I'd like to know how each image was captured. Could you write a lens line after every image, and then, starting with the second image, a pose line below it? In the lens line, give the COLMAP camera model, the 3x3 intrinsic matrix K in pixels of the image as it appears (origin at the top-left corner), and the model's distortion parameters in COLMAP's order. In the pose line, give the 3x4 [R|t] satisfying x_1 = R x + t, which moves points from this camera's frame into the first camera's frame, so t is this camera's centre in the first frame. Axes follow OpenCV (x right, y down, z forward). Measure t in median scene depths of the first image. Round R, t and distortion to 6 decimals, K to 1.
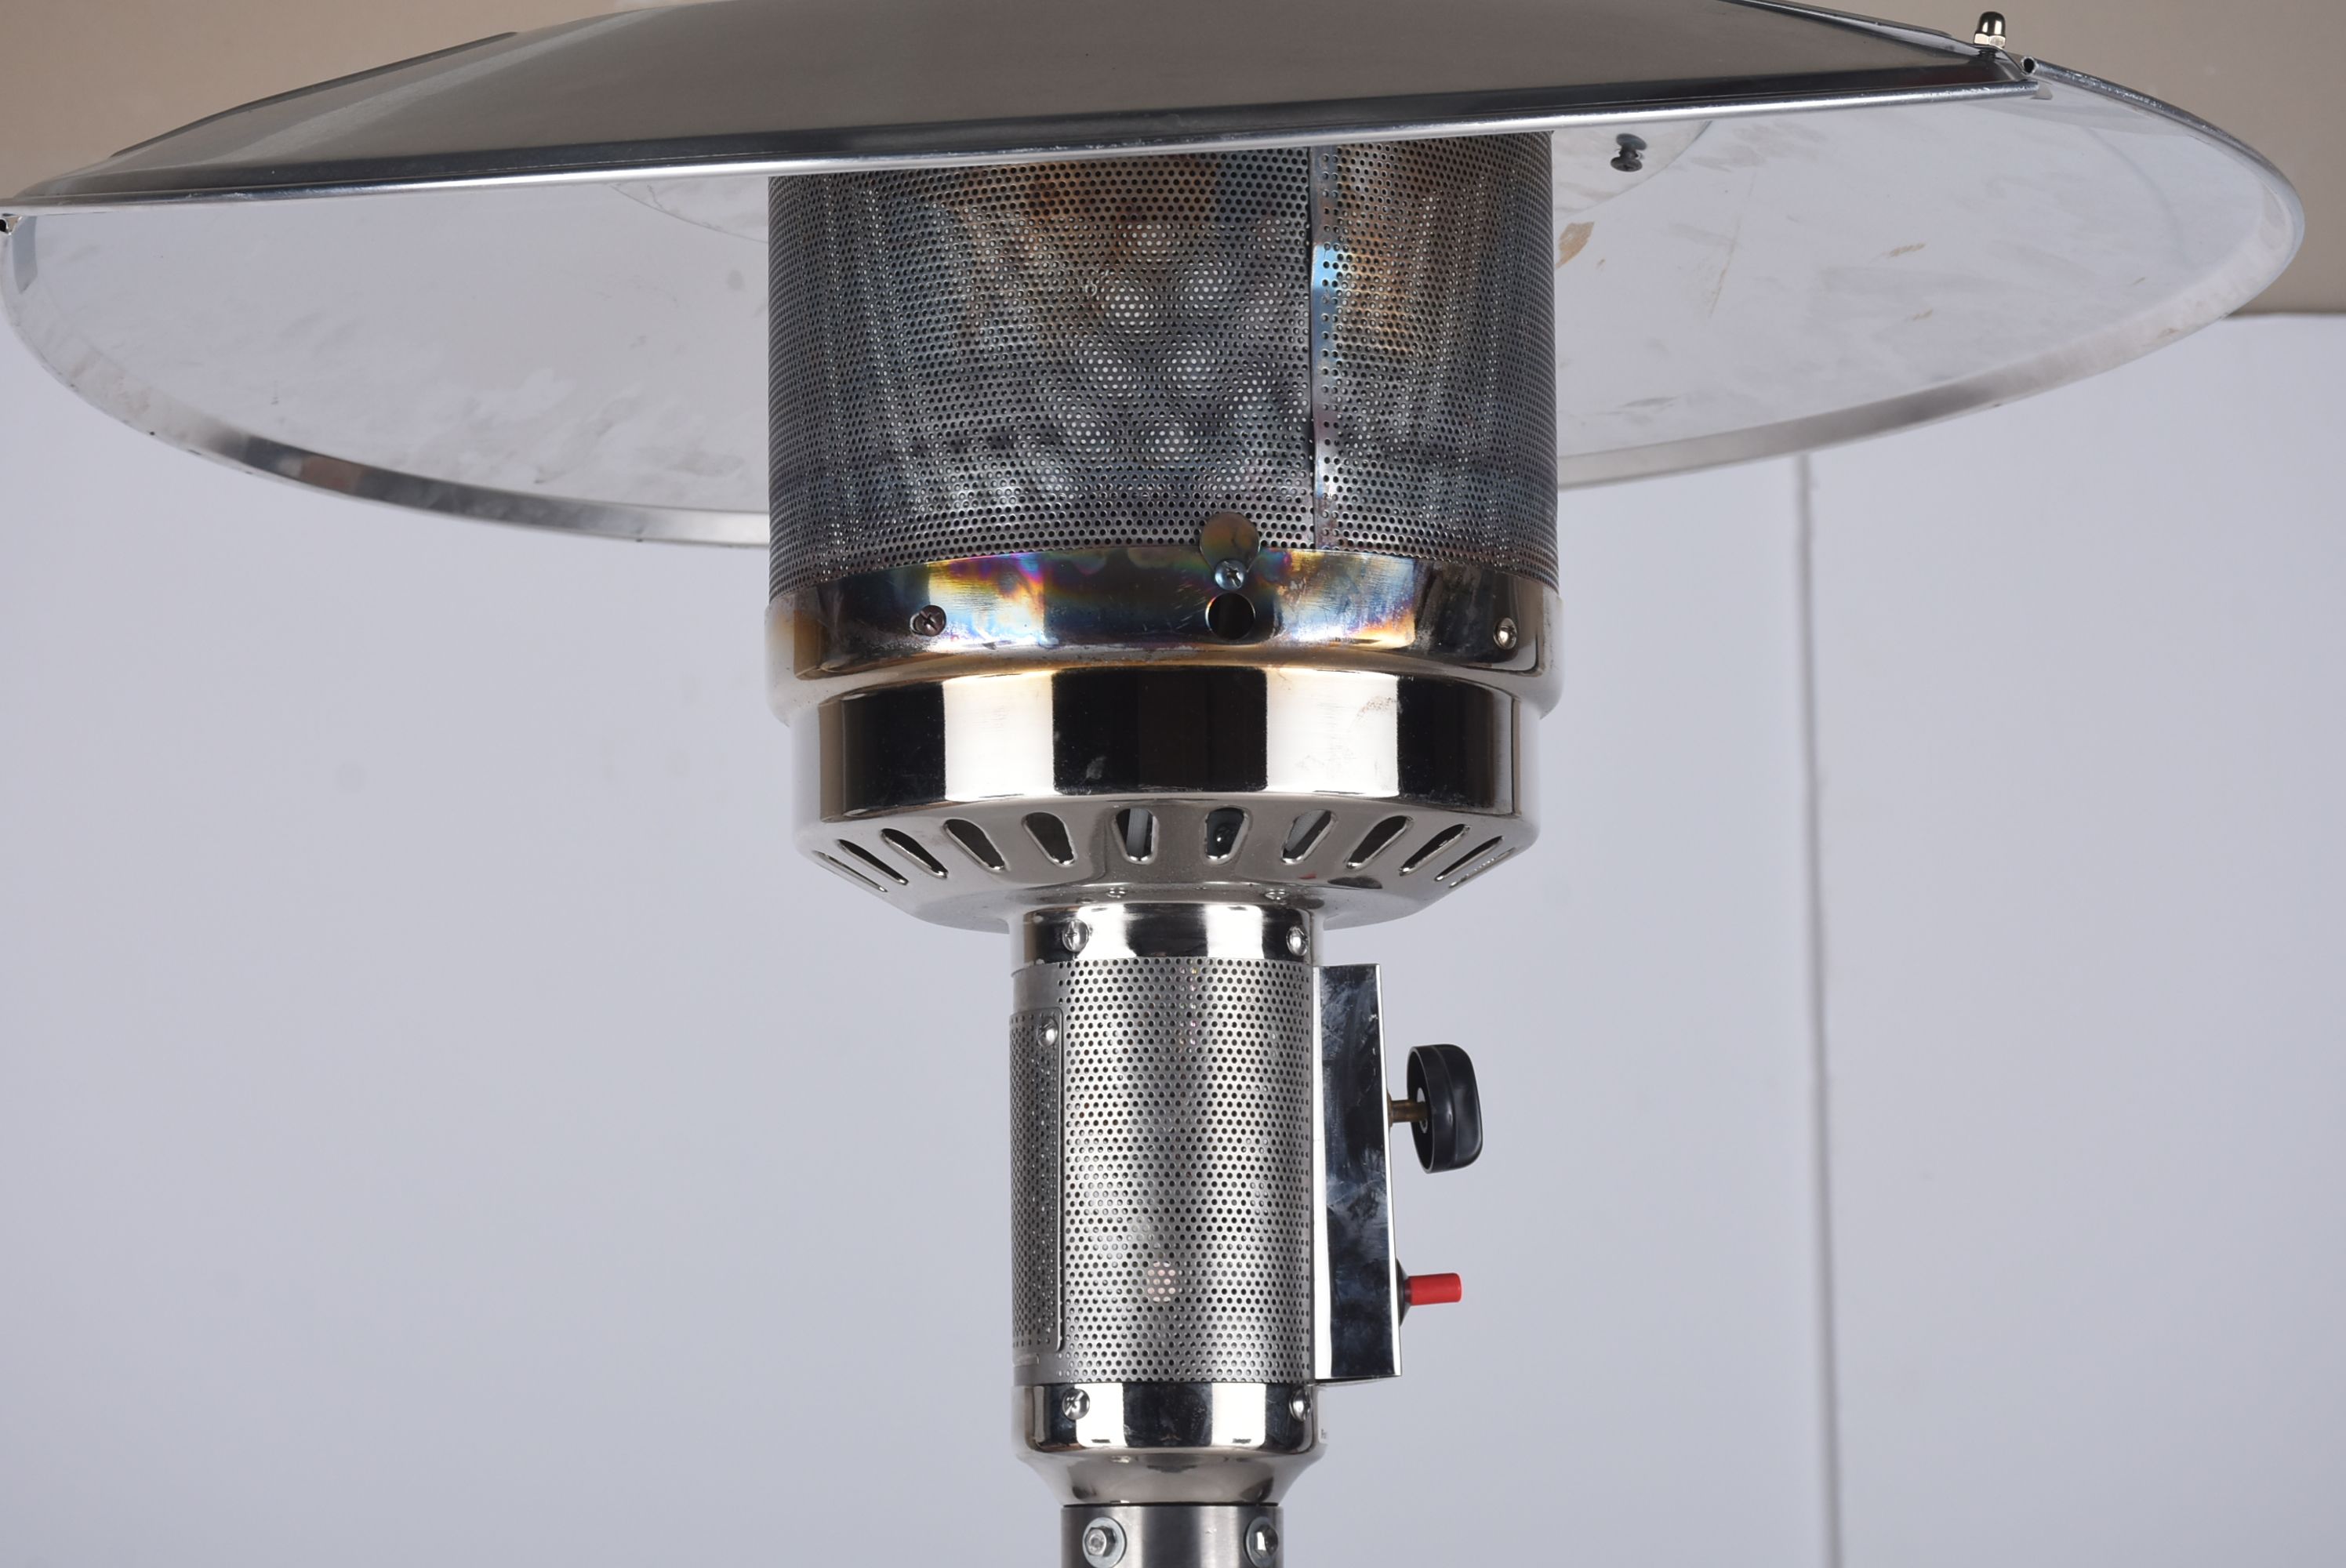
lens RADIAL K [[6564.4, 0, 1174.6], [0, 6564.4, 783.9], [0, 0, 1]] dist [0.026671, 0.000000]
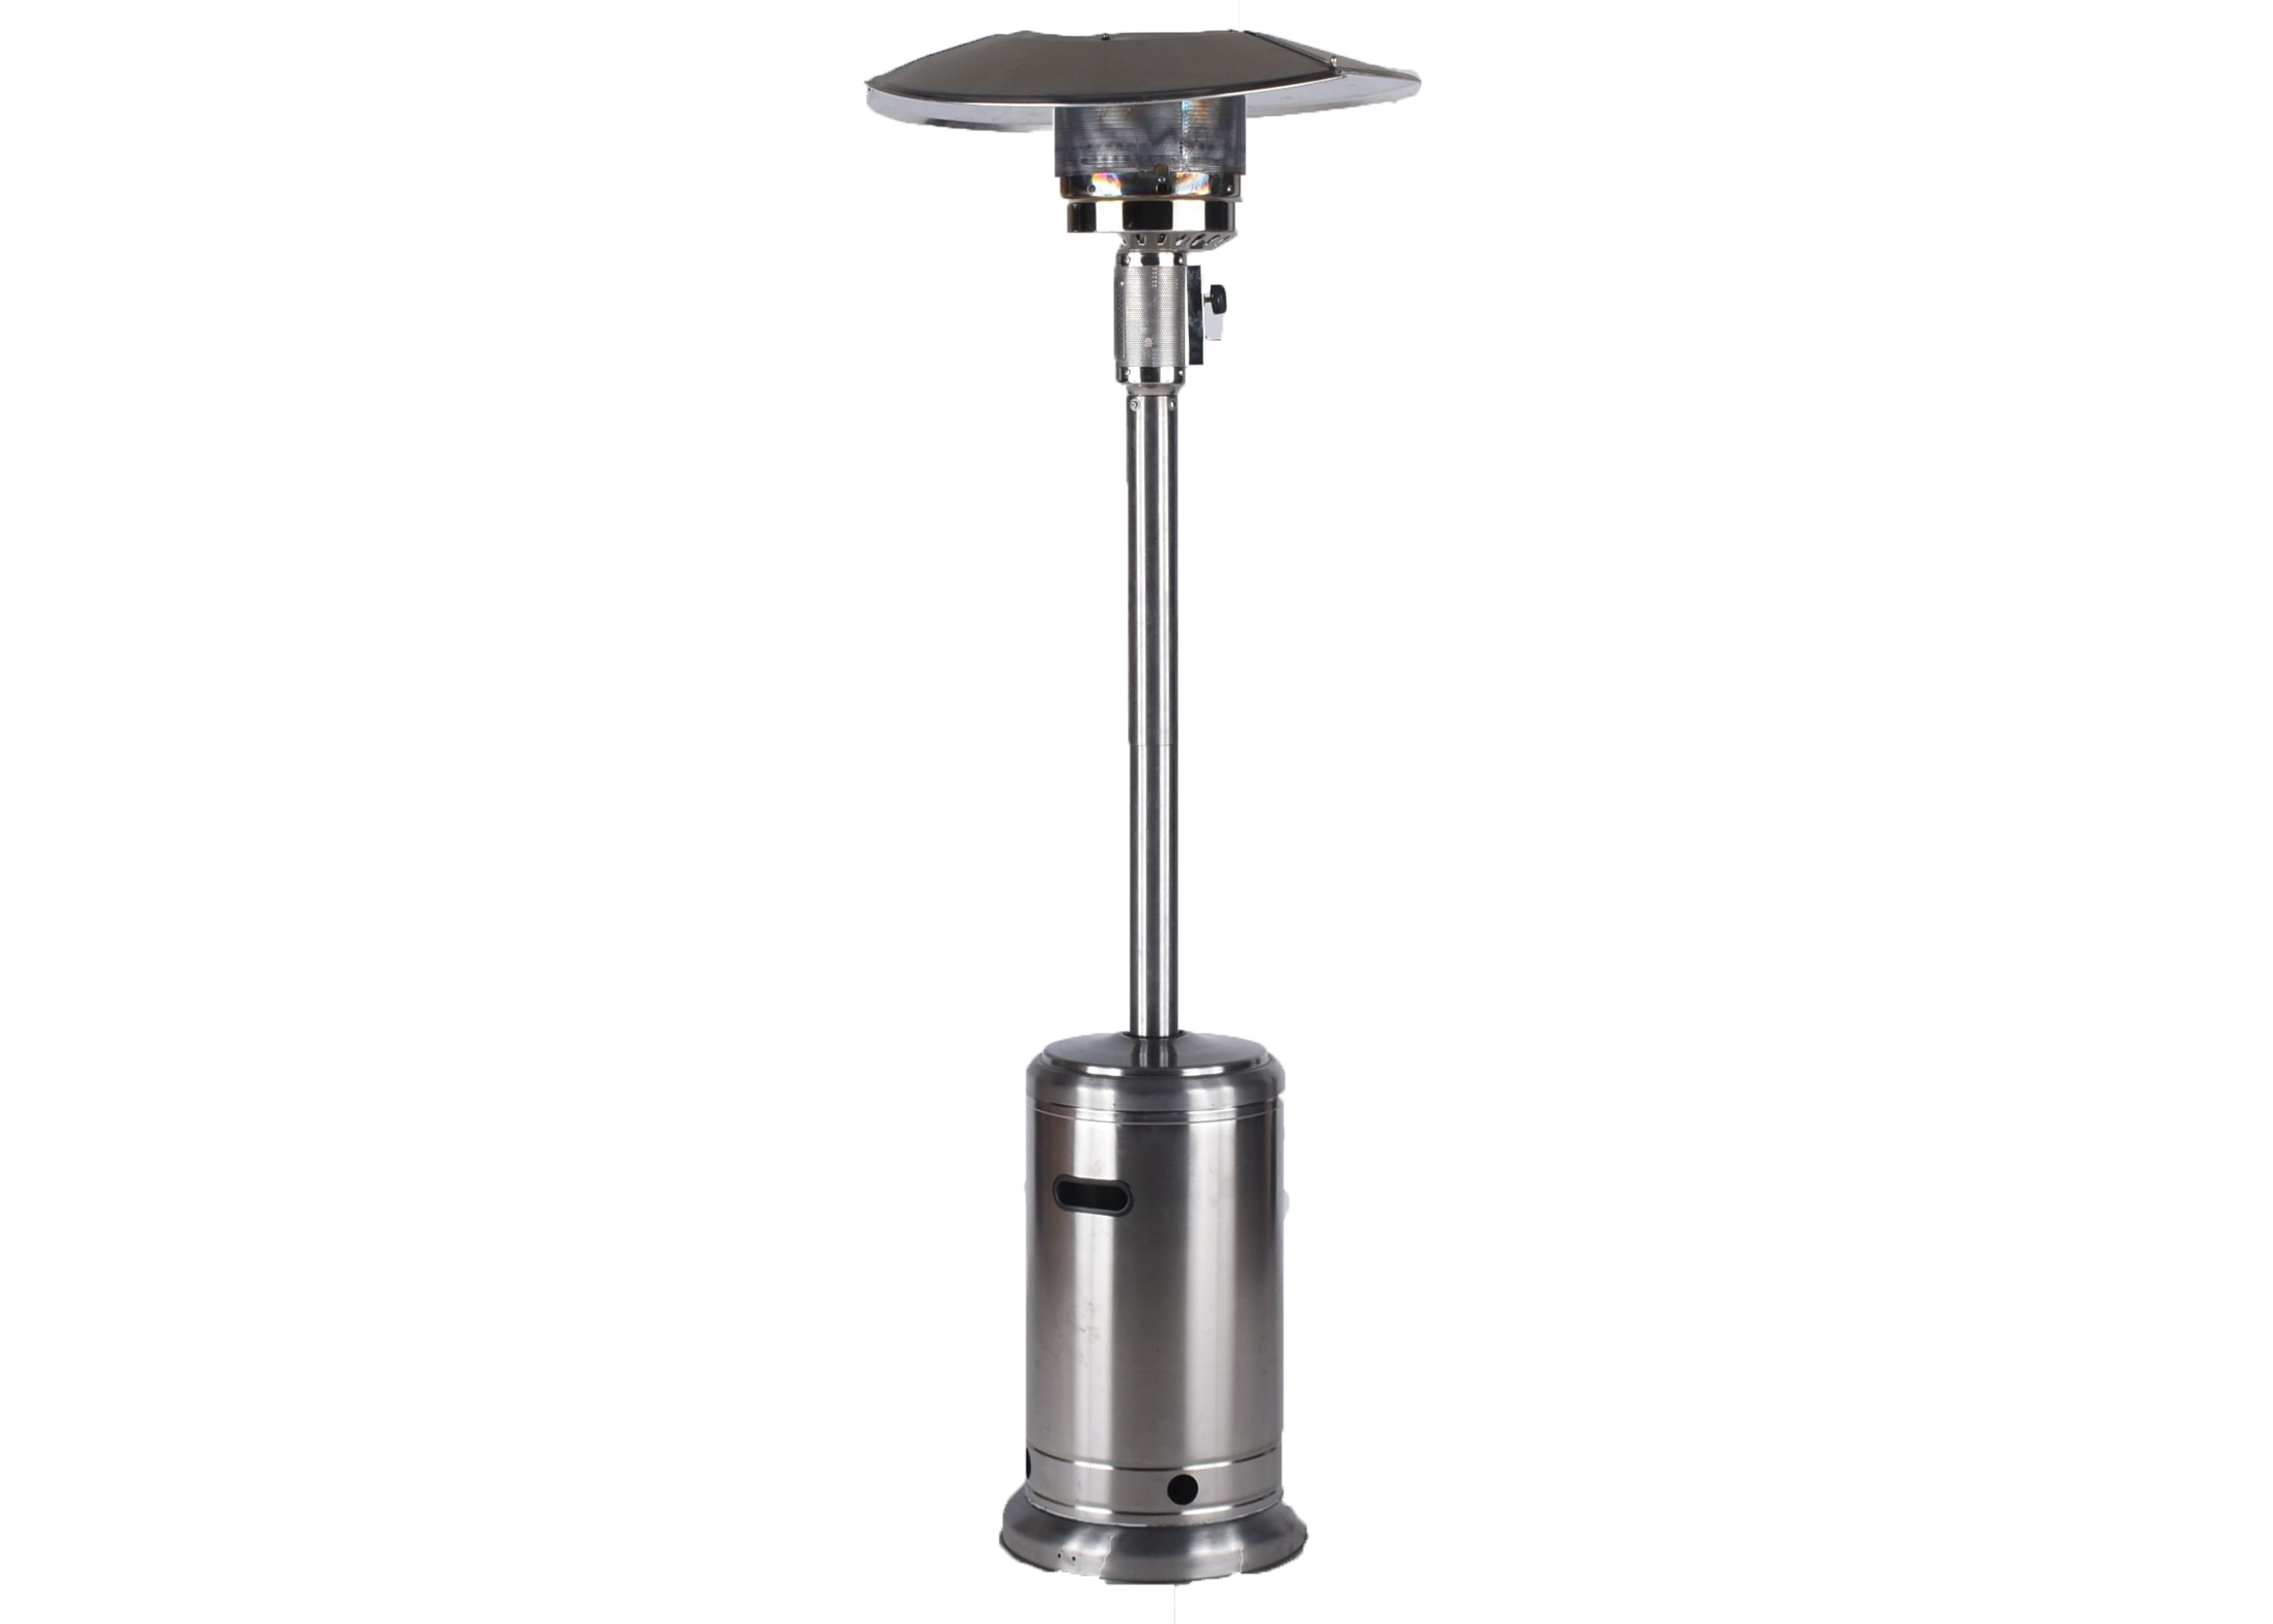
lens RADIAL K [[3474.8, 0, 1139.0], [0, 3474.8, 811.3], [0, 0, 1]] dist [-0.034846, 0.000000]
pose [[0.999602, 0.002697, -0.028089, 0.055635], [0.005398, 0.958770, 0.284131, -0.272205], [0.027697, -0.284169, 0.958374, -1.239122]]
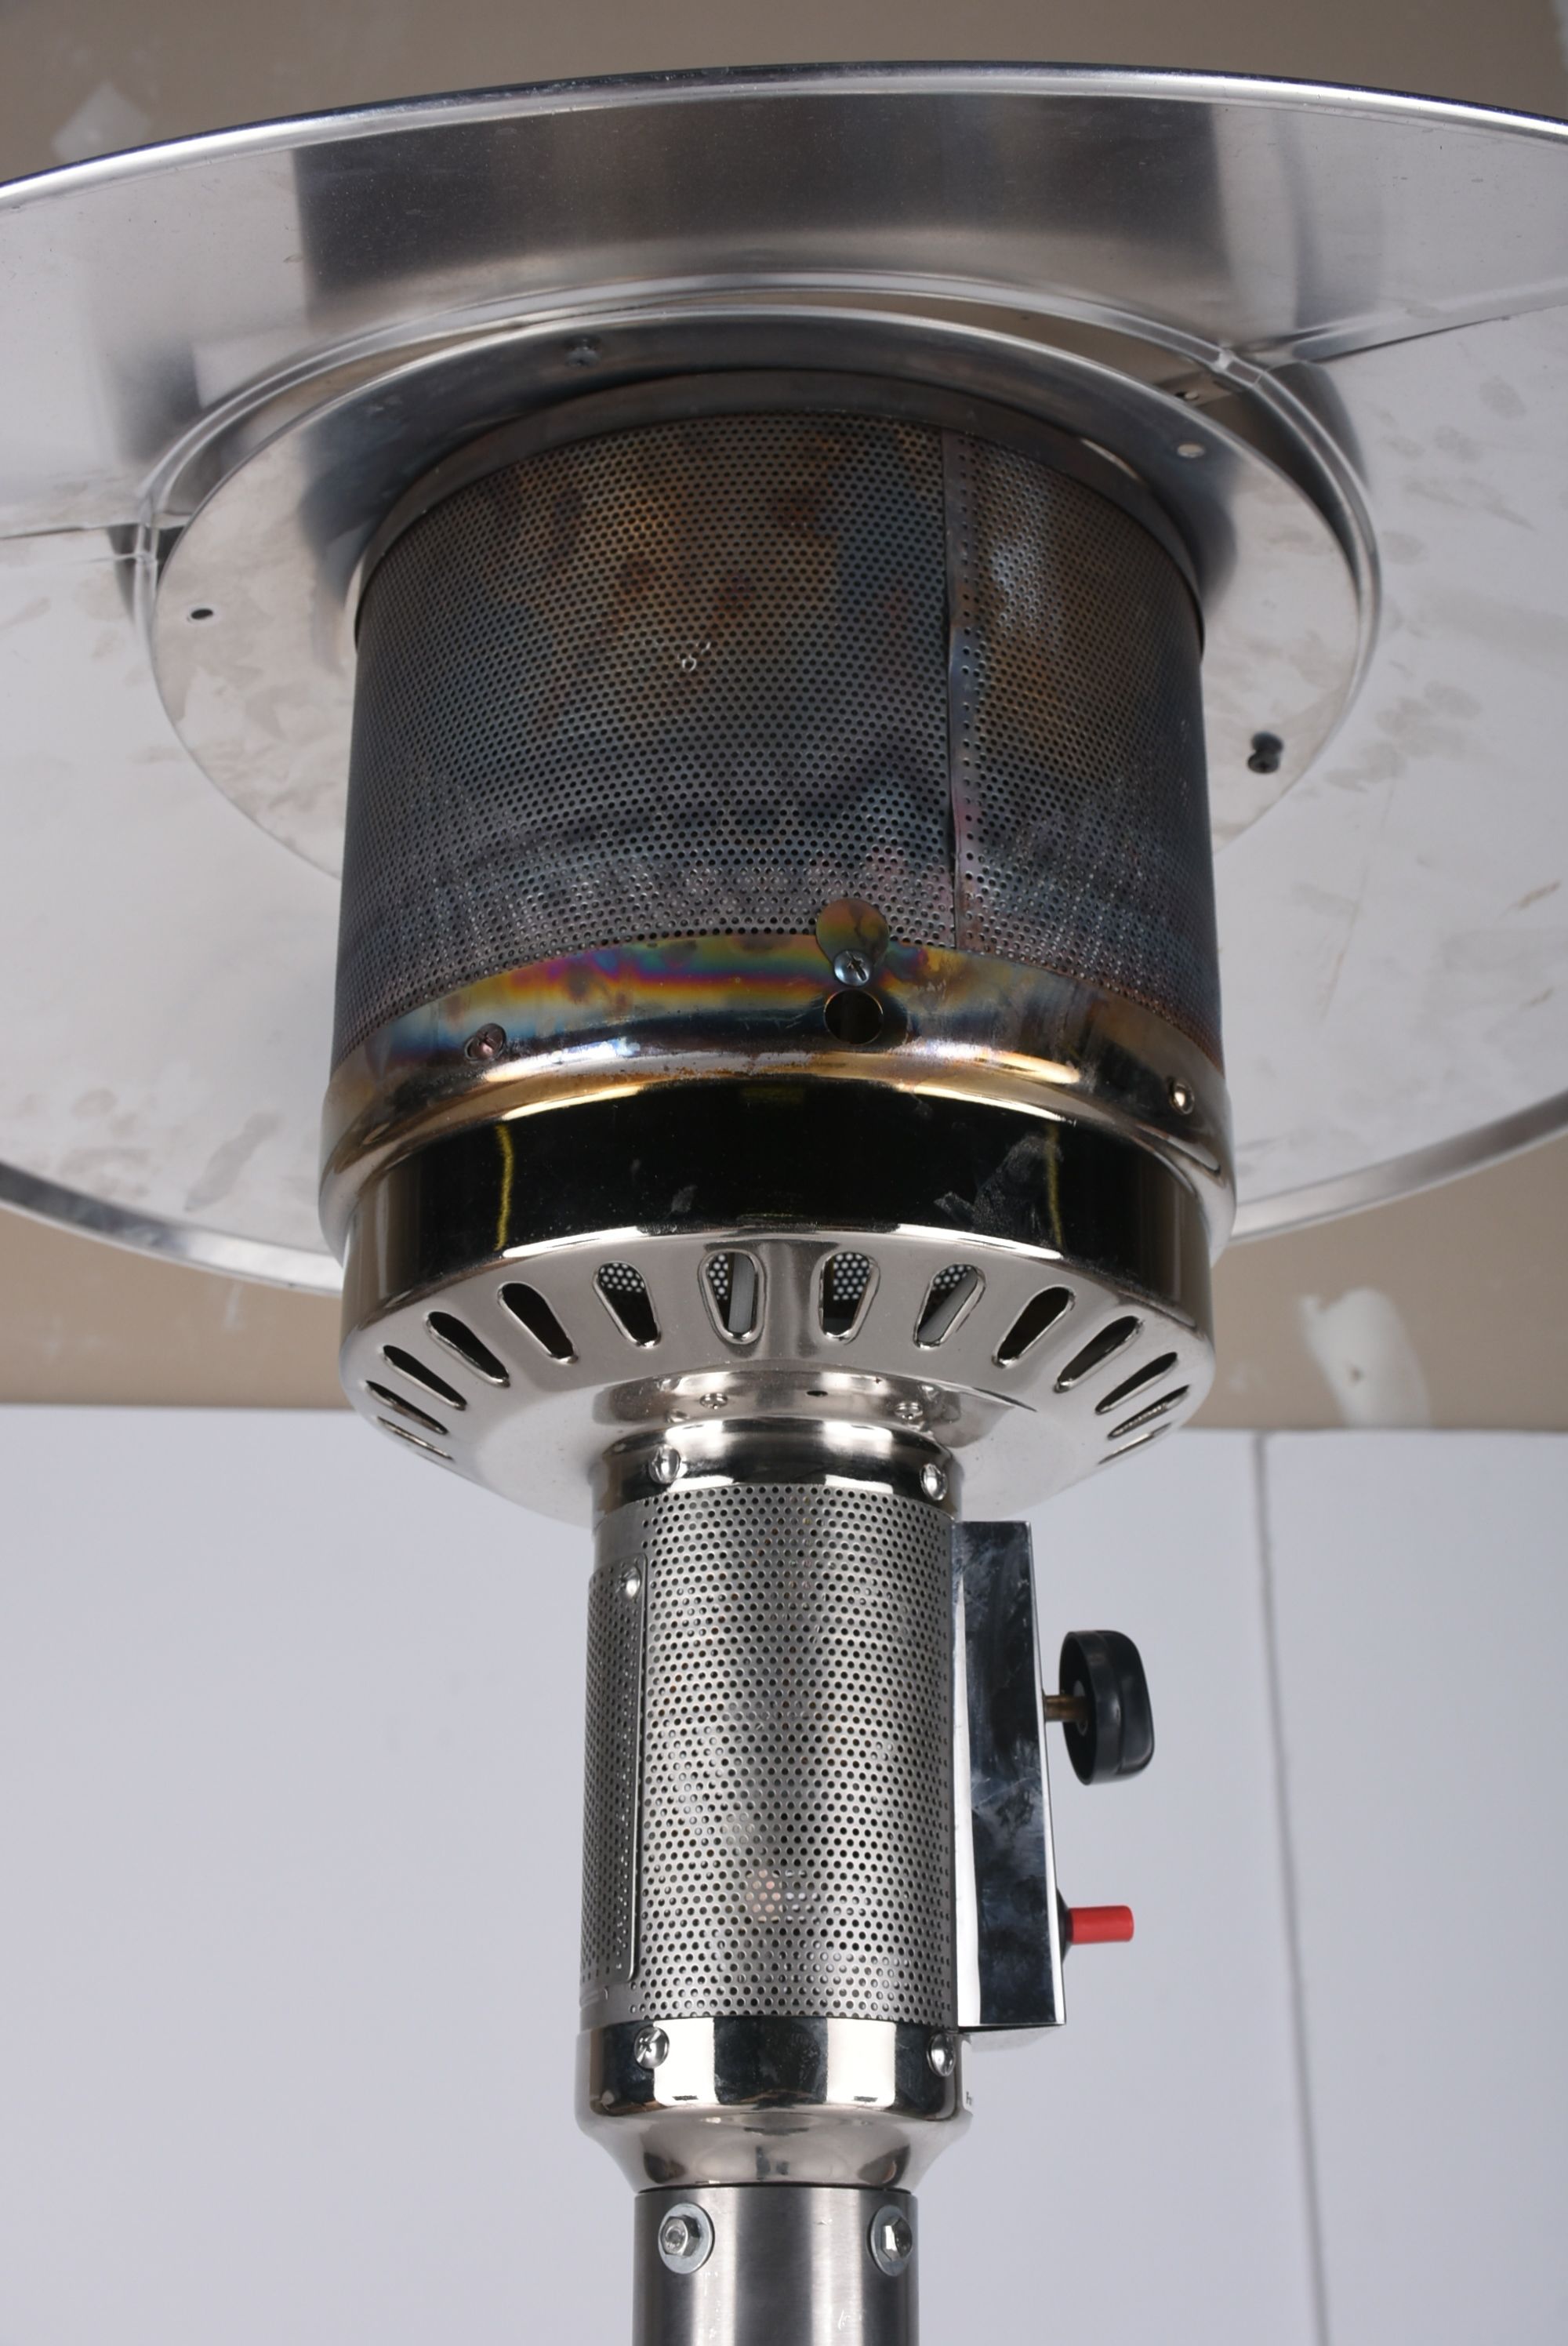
lens RADIAL K [[3099.9, 0, 777.4], [0, 3099.9, 1173.1], [0, 0, 1]] dist [-0.006767, 0.000000]
pose [[0.999872, 0.004768, -0.015253, 0.004899], [-0.008622, 0.964582, -0.263641, 0.090799], [0.013455, 0.263738, 0.964500, 0.617147]]
